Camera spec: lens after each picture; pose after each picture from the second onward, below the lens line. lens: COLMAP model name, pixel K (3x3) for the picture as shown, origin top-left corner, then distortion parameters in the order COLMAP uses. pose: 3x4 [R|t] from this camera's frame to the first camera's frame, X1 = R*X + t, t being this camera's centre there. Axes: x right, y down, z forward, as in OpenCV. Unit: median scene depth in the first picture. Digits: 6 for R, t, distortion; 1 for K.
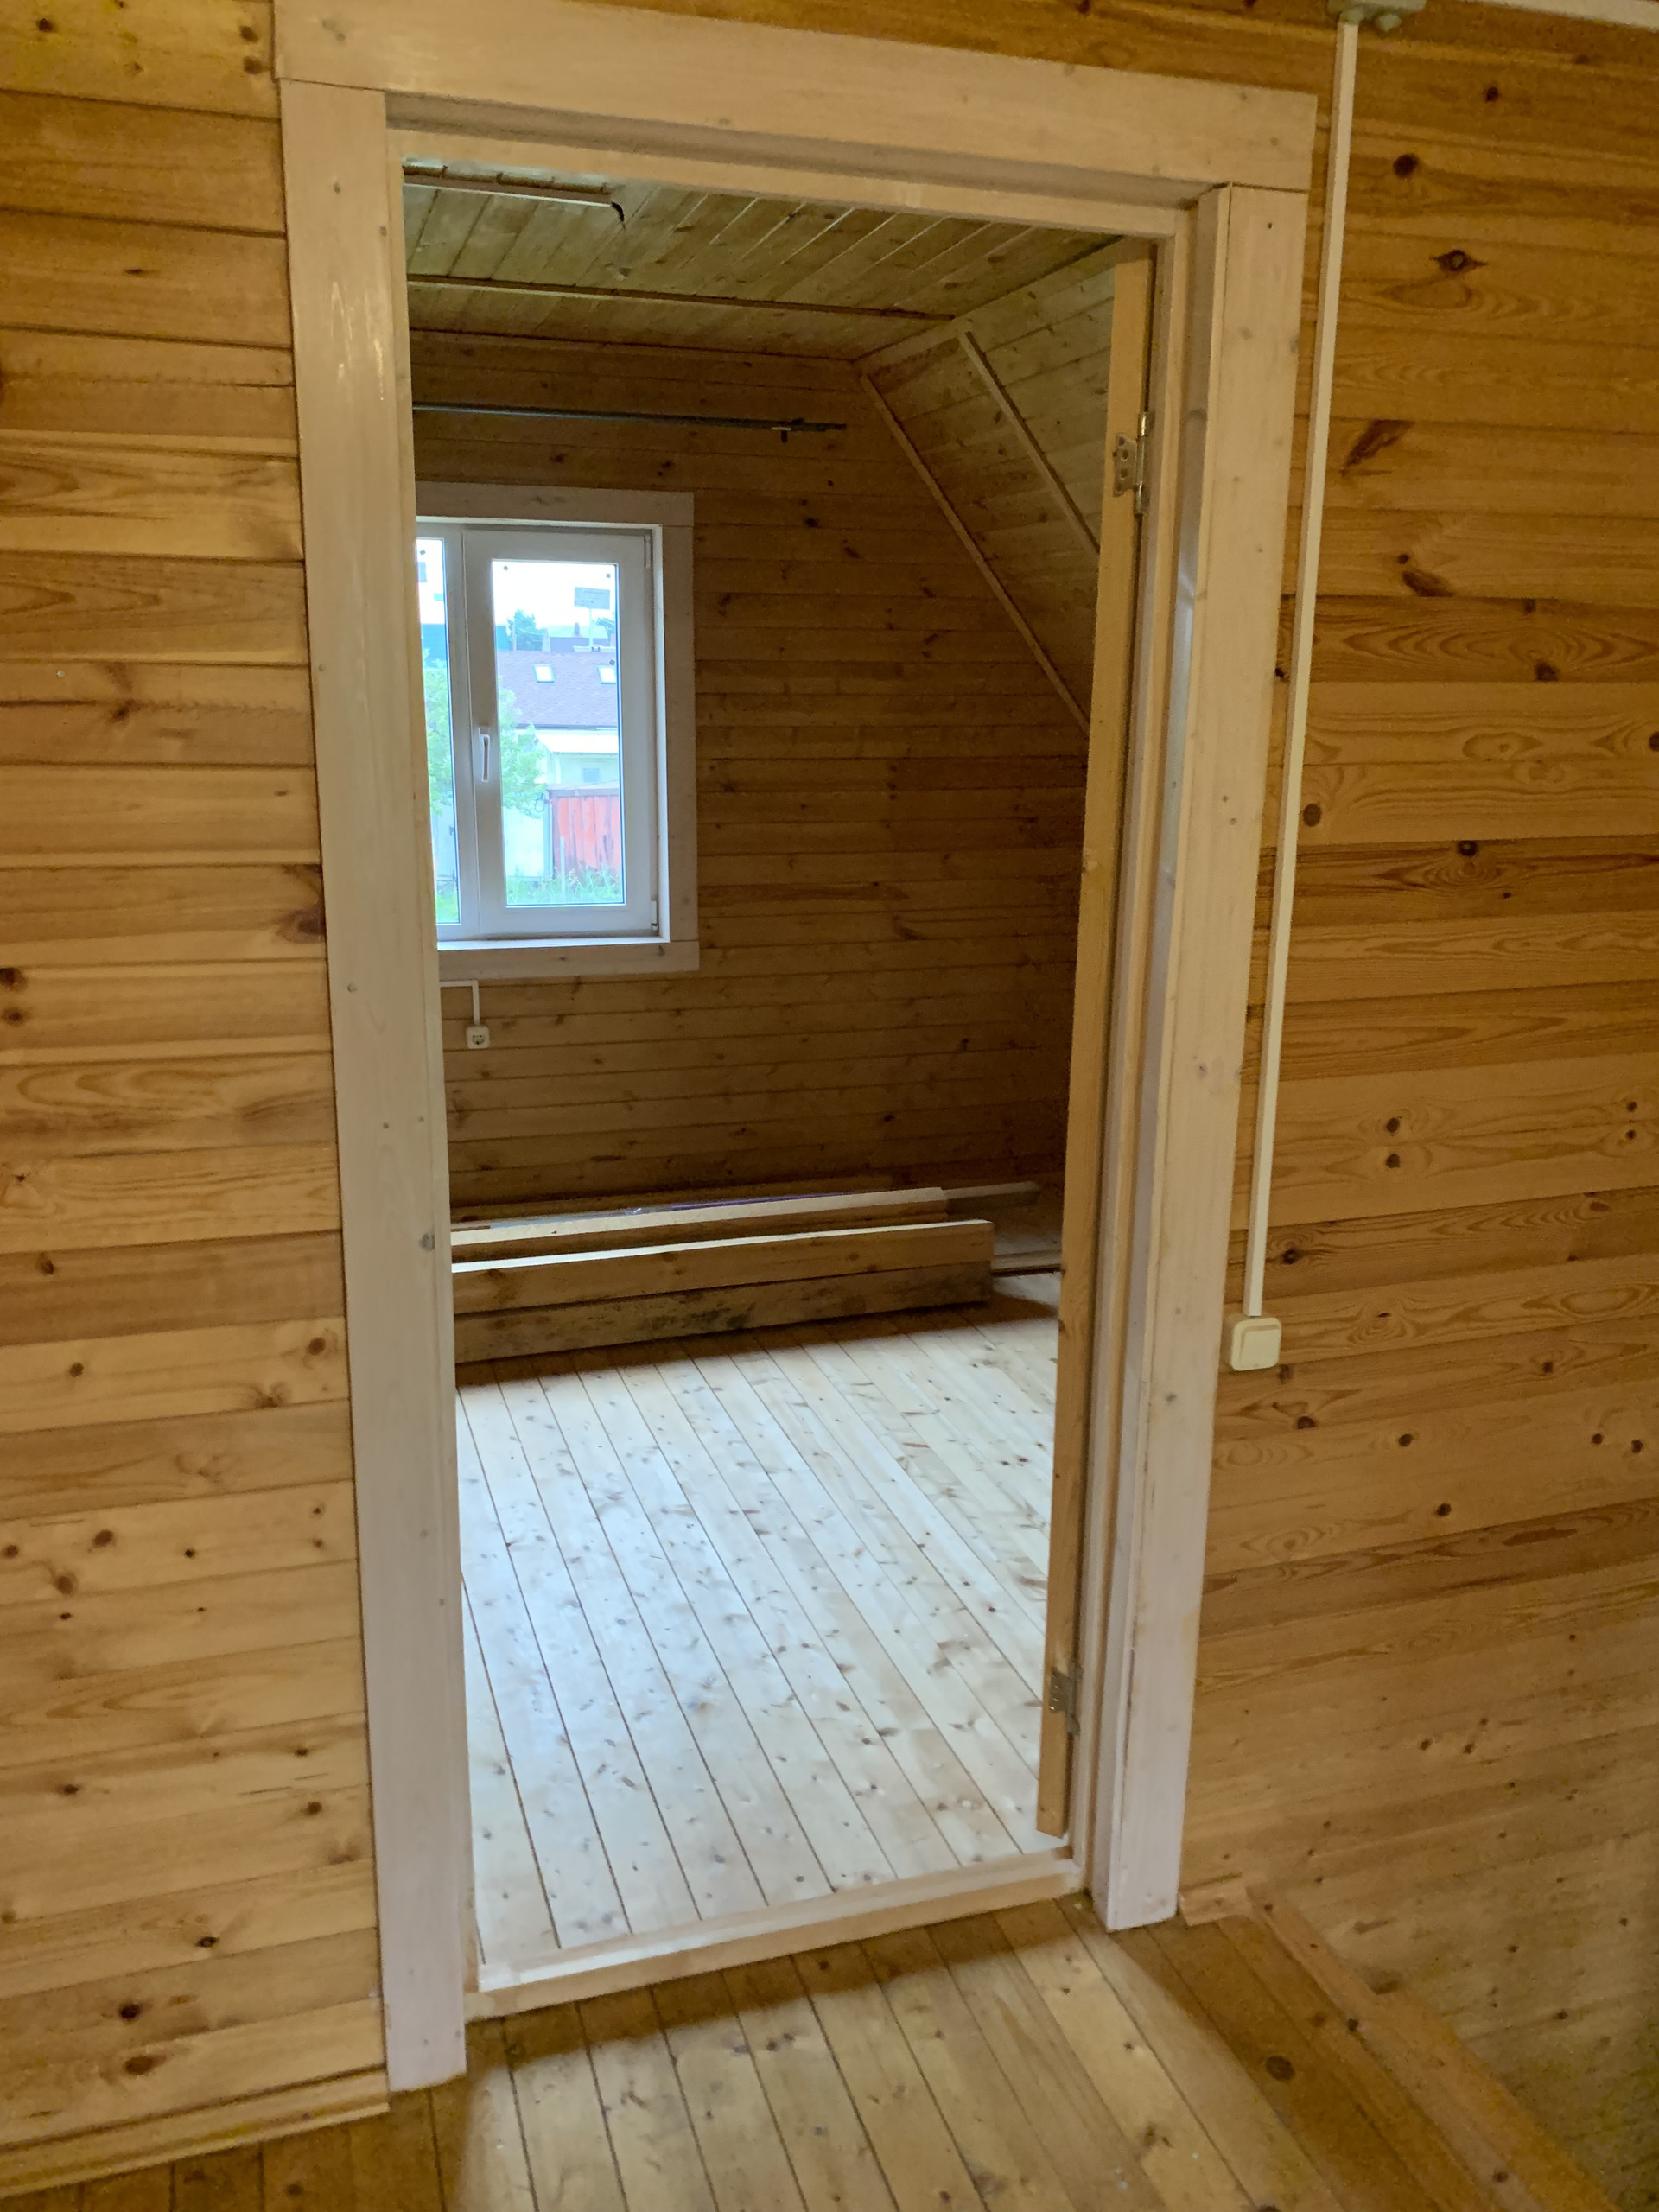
lens RADIAL K [[1706.0, 0, 773.5], [0, 1706.0, 1144.6], [0, 0, 1]] dist [0.062164, -0.062589]
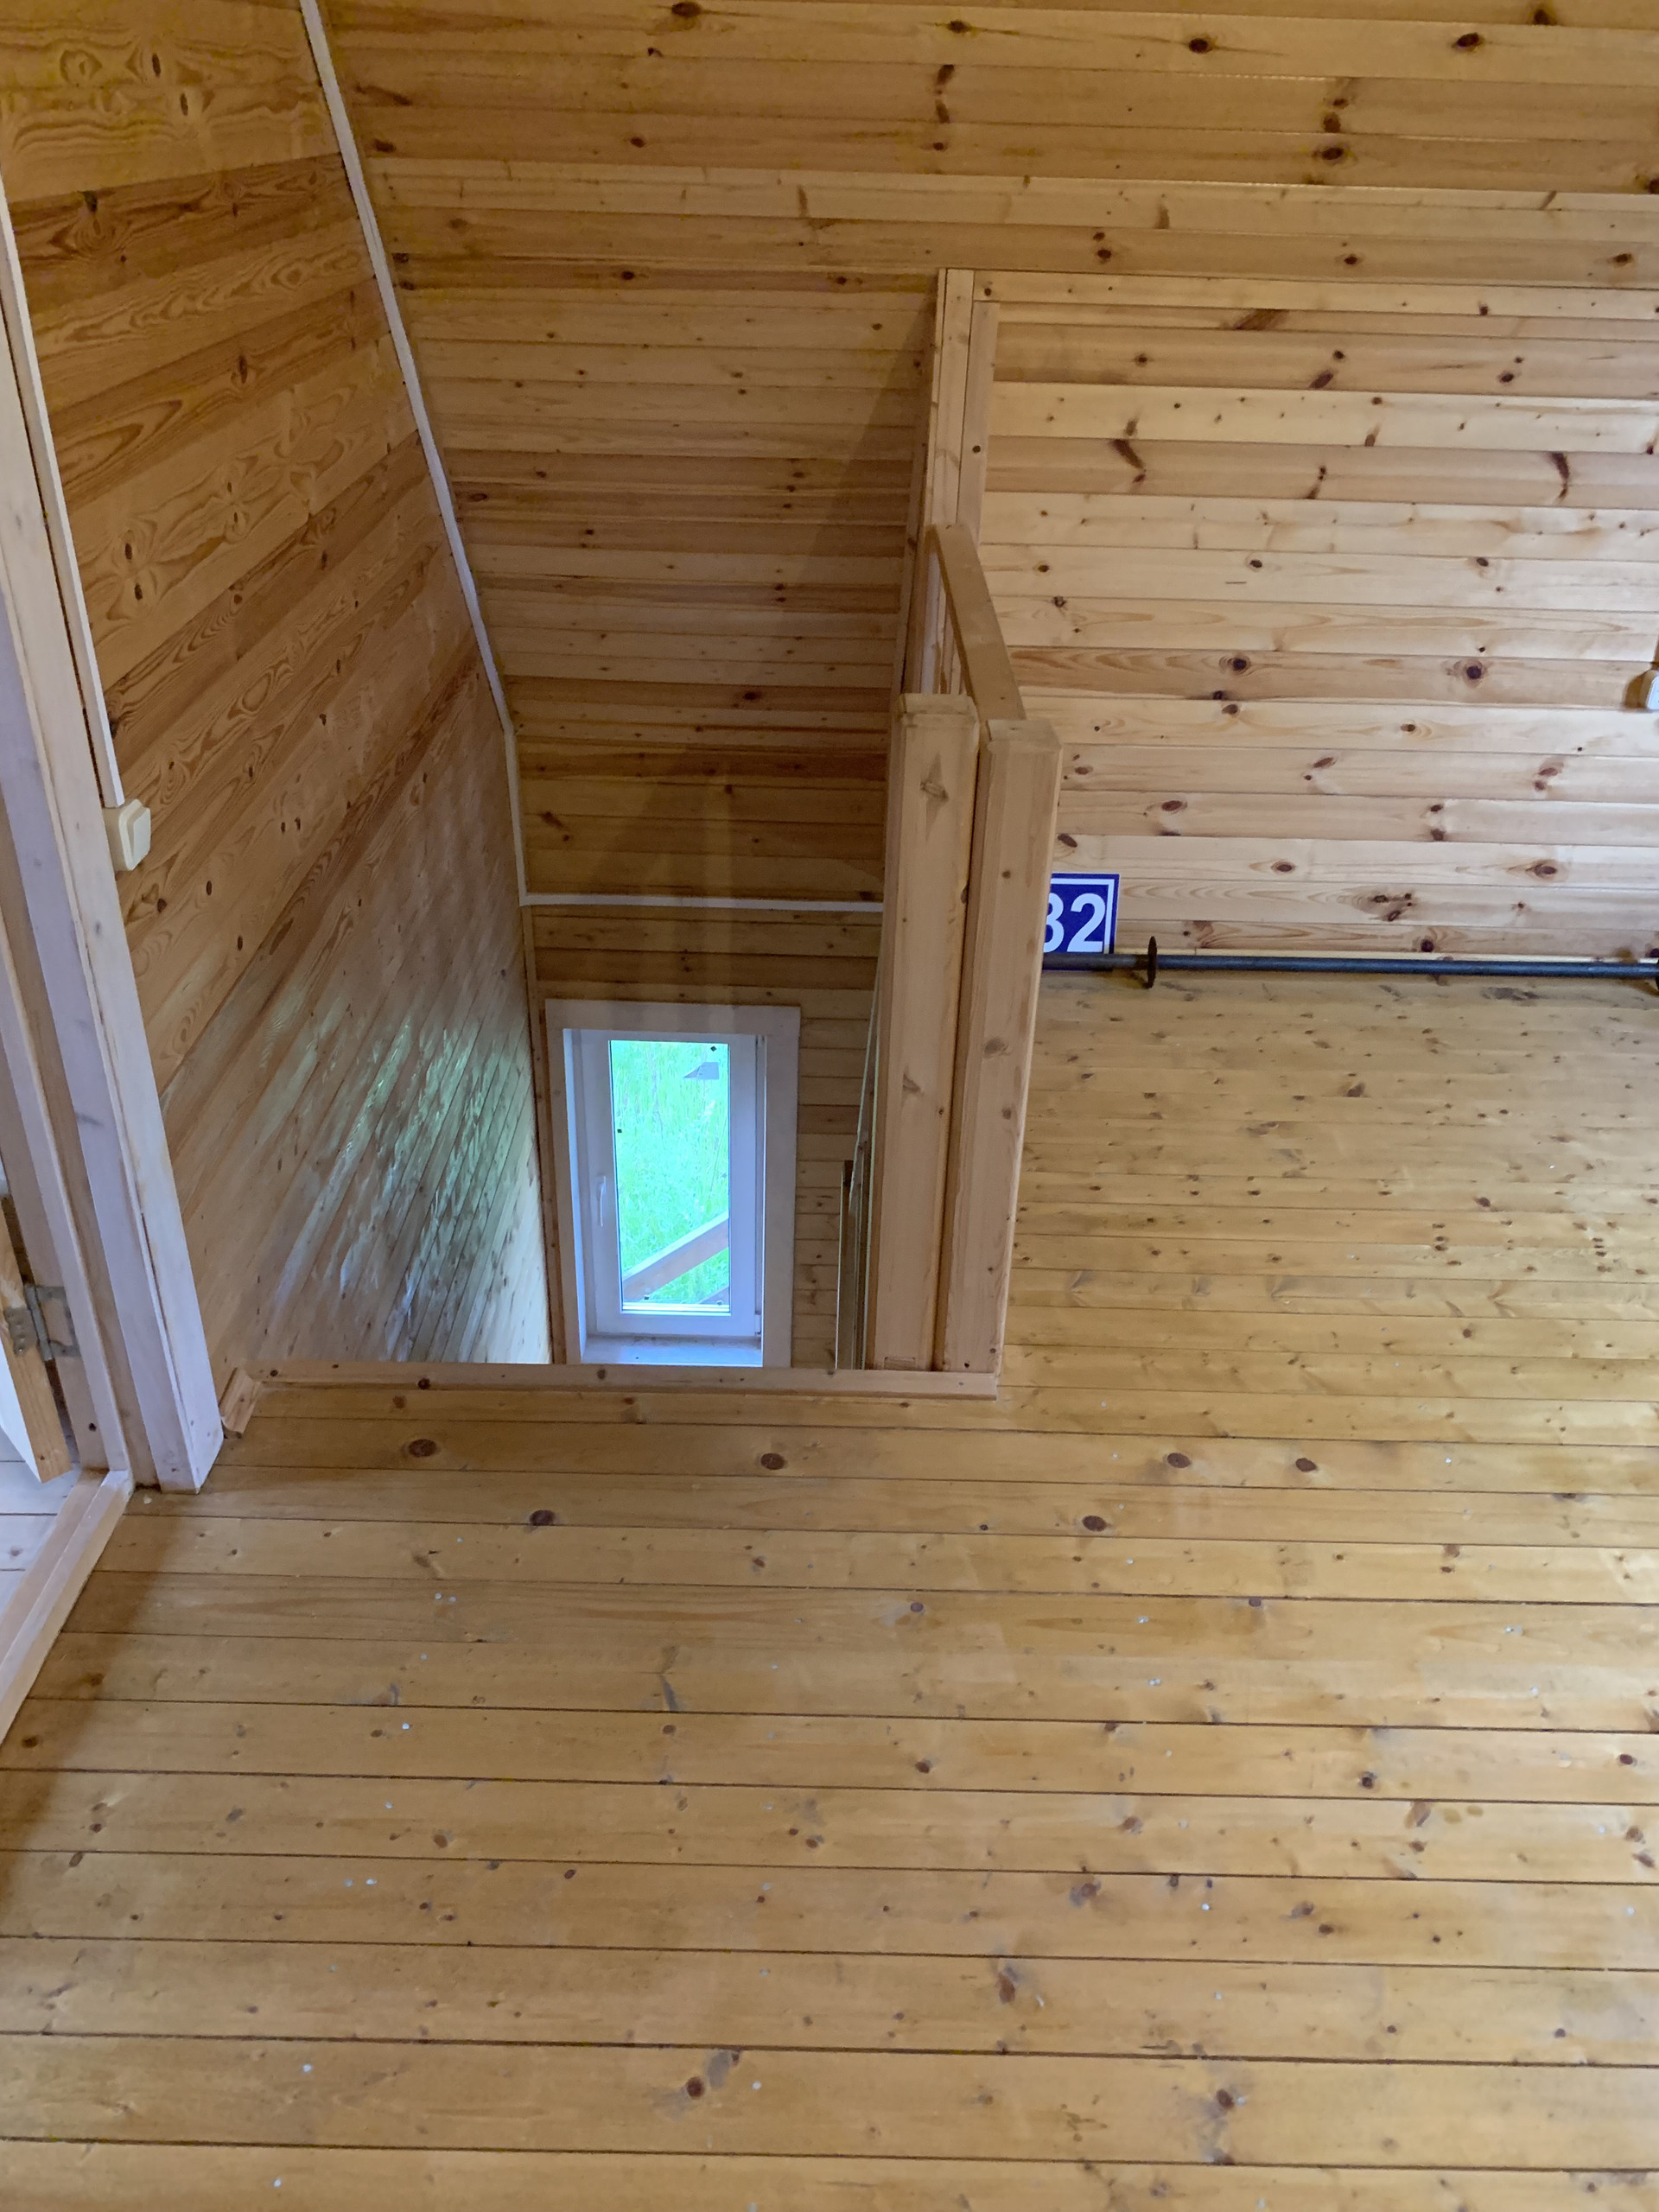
lens RADIAL K [[1706.0, 0, 828.6], [0, 1706.0, 1125.6], [0, 0, 1]] dist [0.062164, -0.062589]
pose [[0.307700, -0.491949, 0.814437, -0.474230], [0.233374, 0.868840, 0.436640, -0.067702], [-0.922419, 0.055714, 0.382150, 0.385271]]
